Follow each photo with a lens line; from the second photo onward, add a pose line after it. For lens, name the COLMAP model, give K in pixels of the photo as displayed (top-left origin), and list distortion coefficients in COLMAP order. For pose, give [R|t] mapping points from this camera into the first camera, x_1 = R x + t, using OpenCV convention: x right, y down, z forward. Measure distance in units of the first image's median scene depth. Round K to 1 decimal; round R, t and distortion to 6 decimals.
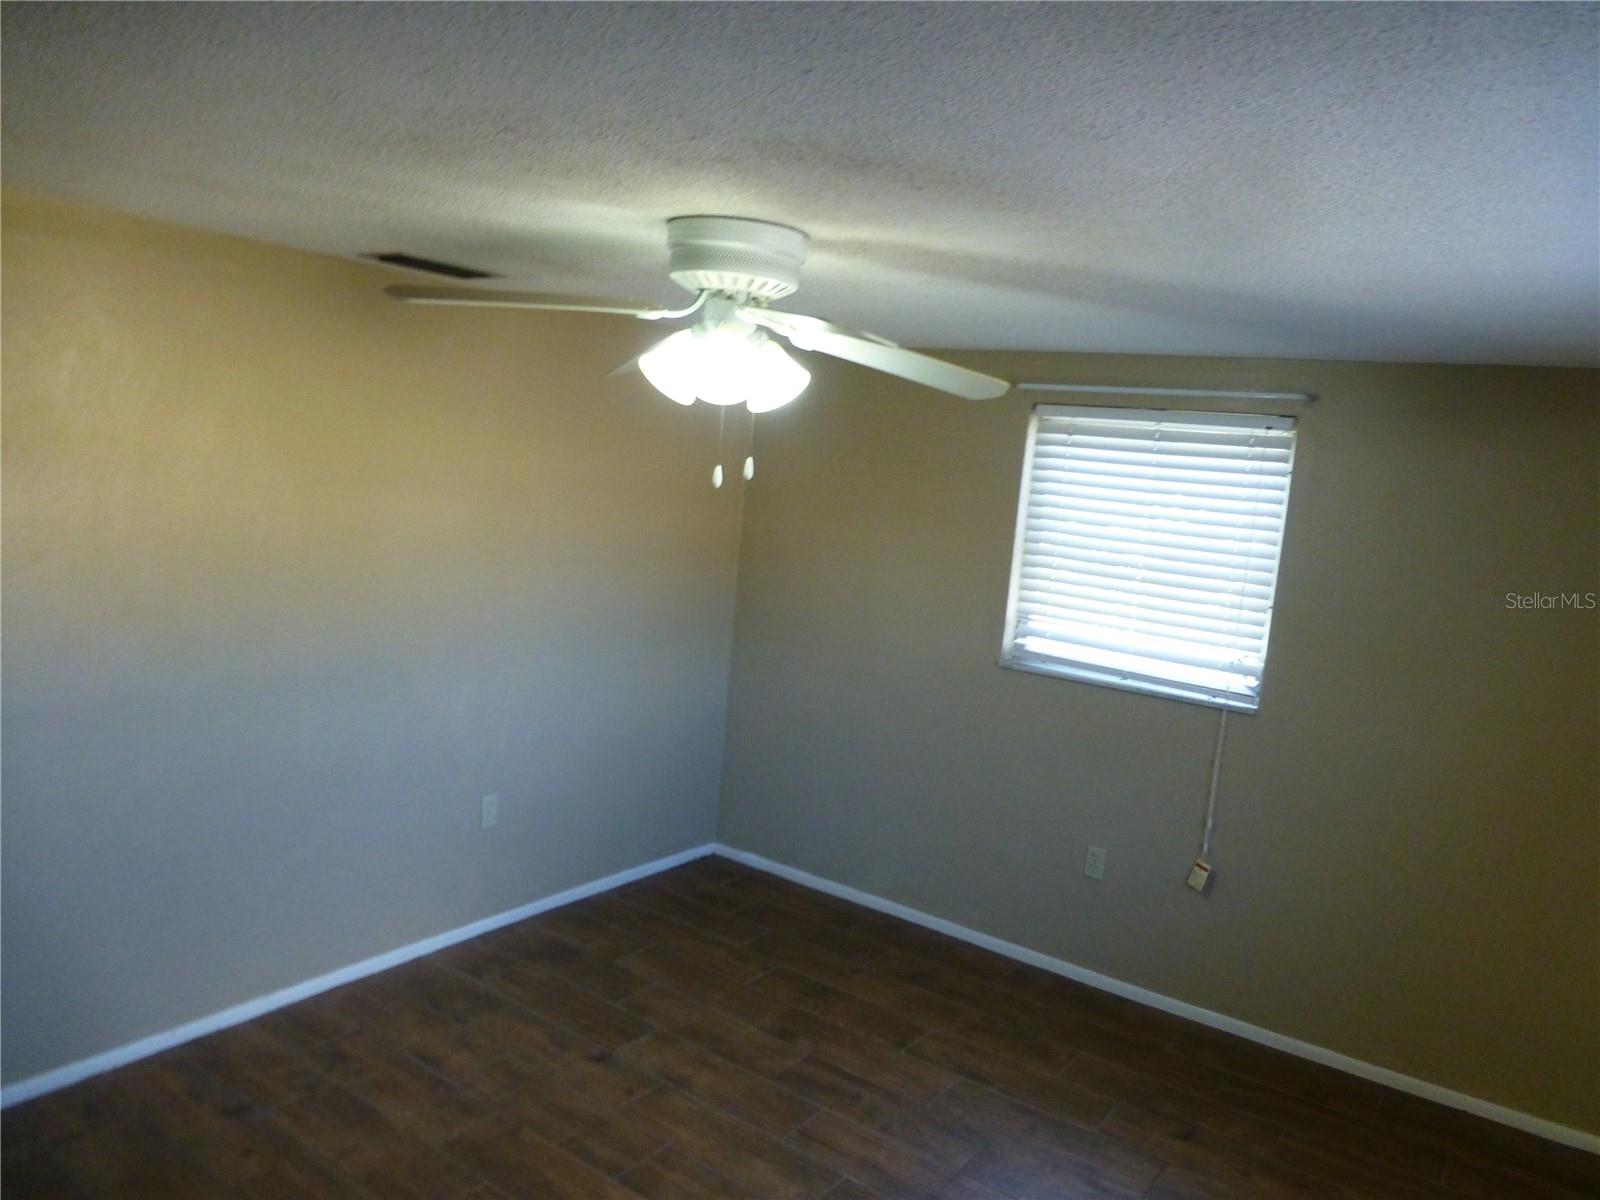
lens RADIAL K [[1154.7, 0, 800.0], [0, 1154.7, 600.0], [0, 0, 1]] dist [0.006014, 0.003067]
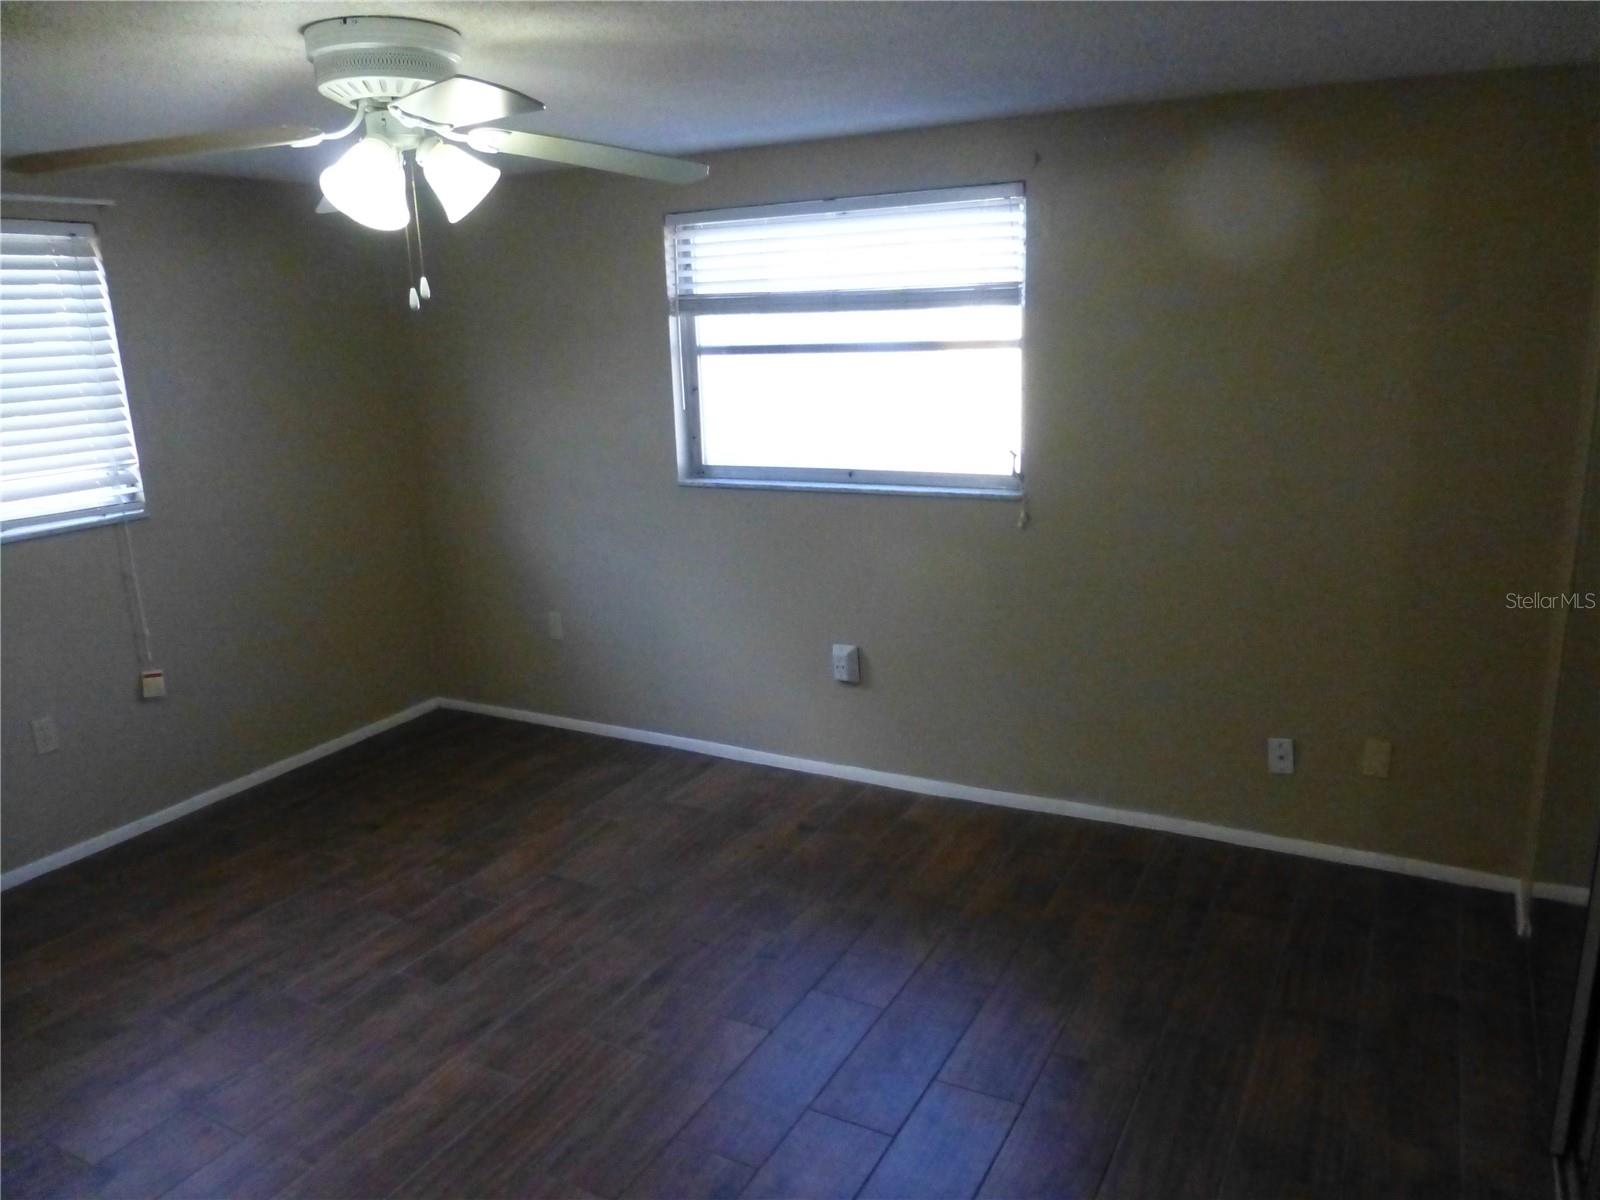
lens RADIAL K [[1162.3, 0, 814.4], [0, 1162.3, 599.5], [0, 0, 1]] dist [-0.028141, 0.010878]
pose [[-0.112798, -0.323944, 0.939328, -0.728814], [0.141536, 0.930482, 0.337890, -0.105732], [-0.983486, 0.171062, -0.059107, 0.511723]]
